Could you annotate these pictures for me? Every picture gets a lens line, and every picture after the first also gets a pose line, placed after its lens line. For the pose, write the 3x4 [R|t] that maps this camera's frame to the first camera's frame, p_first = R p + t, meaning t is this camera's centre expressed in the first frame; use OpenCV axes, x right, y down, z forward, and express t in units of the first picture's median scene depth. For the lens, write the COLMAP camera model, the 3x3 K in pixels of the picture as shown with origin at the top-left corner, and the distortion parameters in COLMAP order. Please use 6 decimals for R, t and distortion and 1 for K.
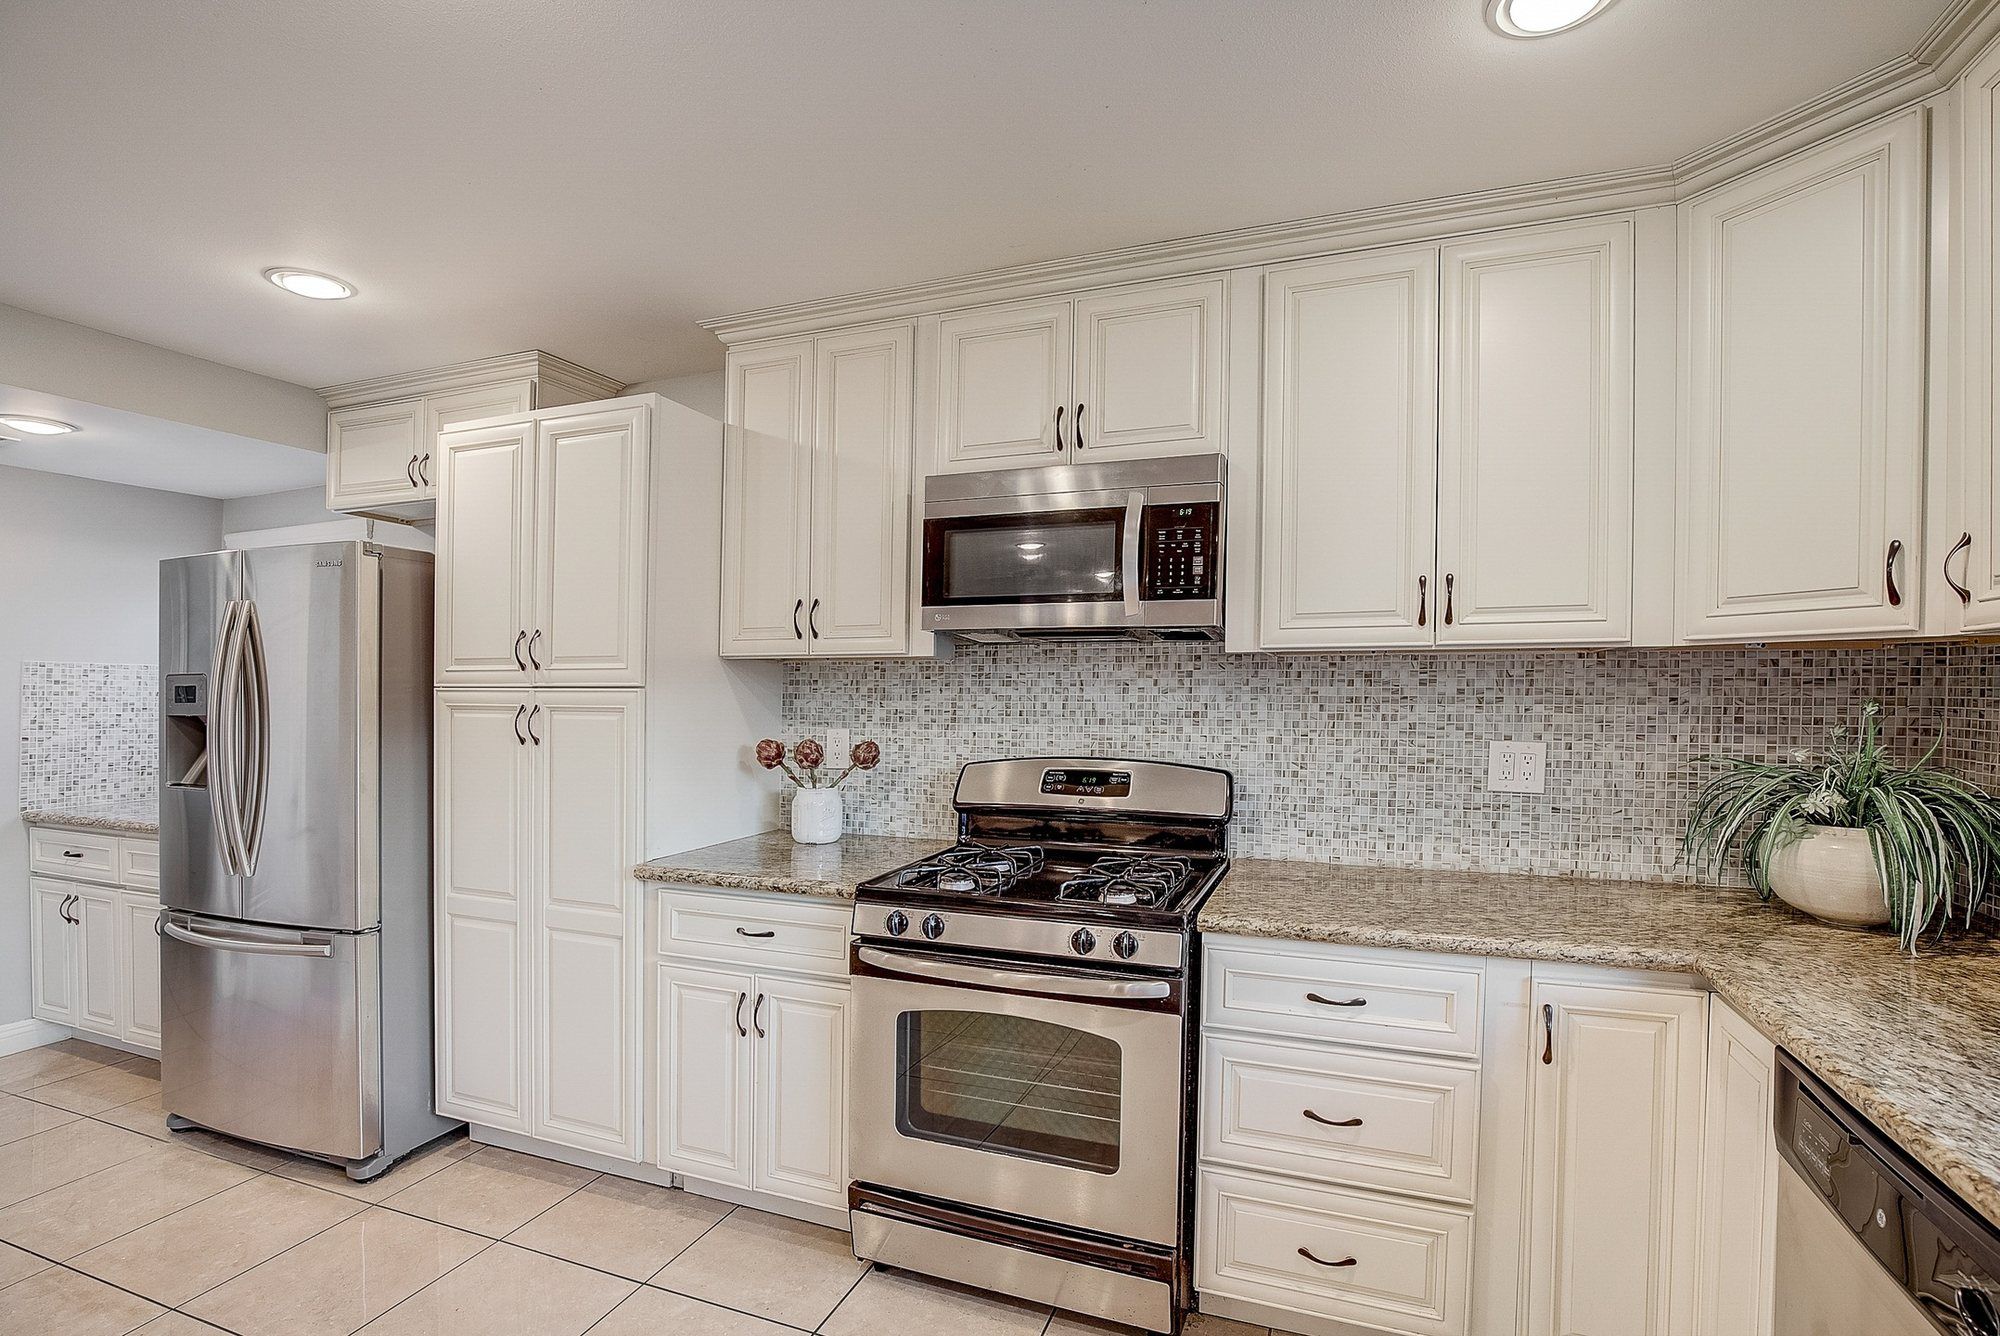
lens RADIAL K [[919.2, 0, 1024.7], [0, 919.2, 710.3], [0, 0, 1]] dist [-0.021723, 0.000048]
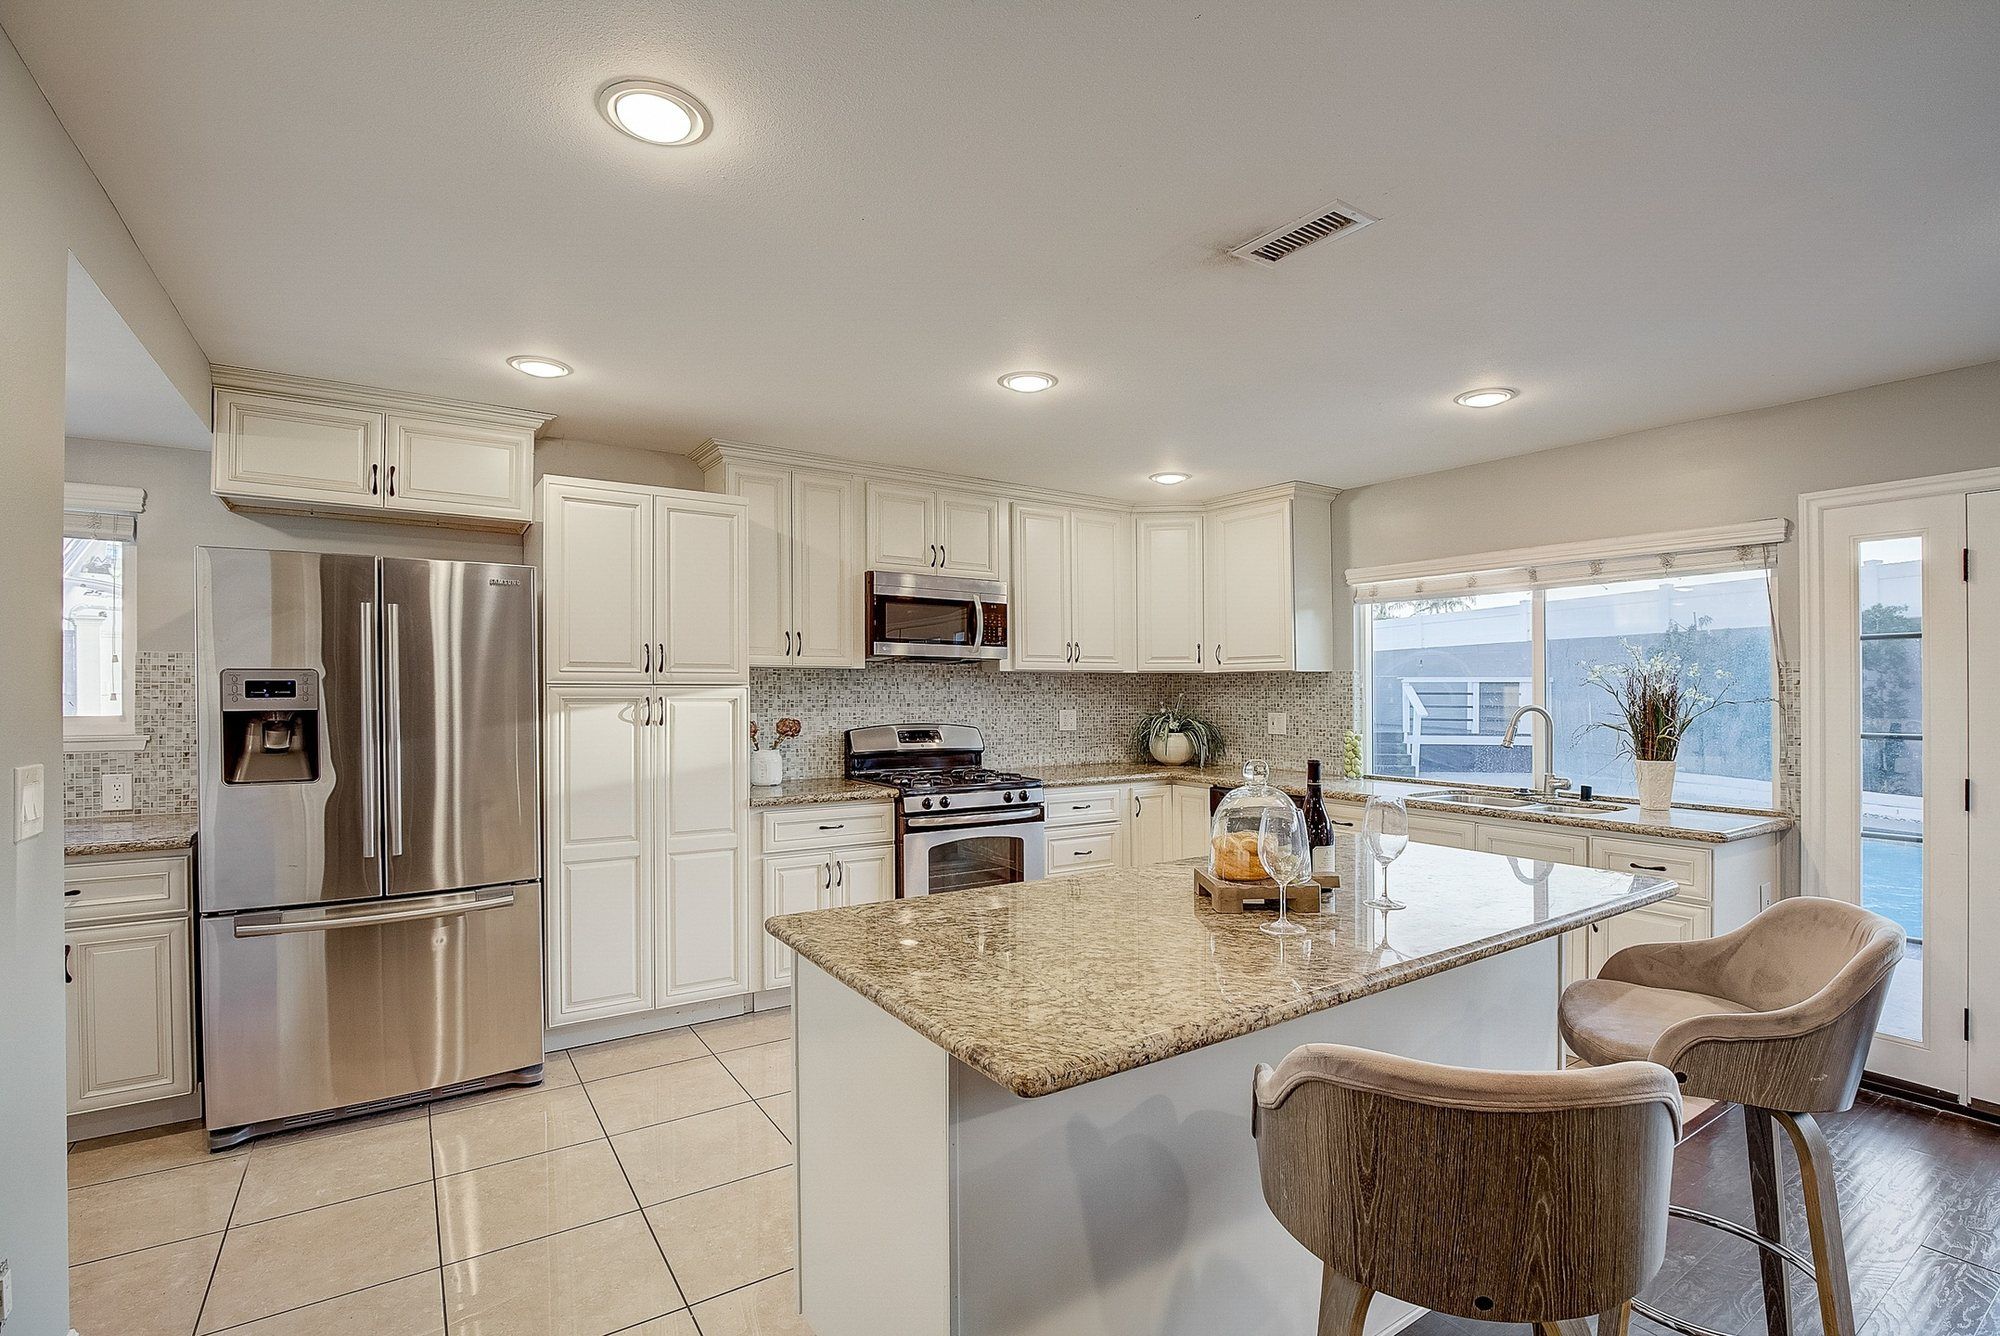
lens RADIAL K [[919.2, 0, 1001.3], [0, 919.2, 675.2], [0, 0, 1]] dist [-0.021723, 0.000048]
pose [[0.606035, 0.013051, 0.795331, -1.422189], [0.013965, 0.999537, -0.027044, 0.005822], [-0.795315, 0.027496, 0.605572, -0.312749]]
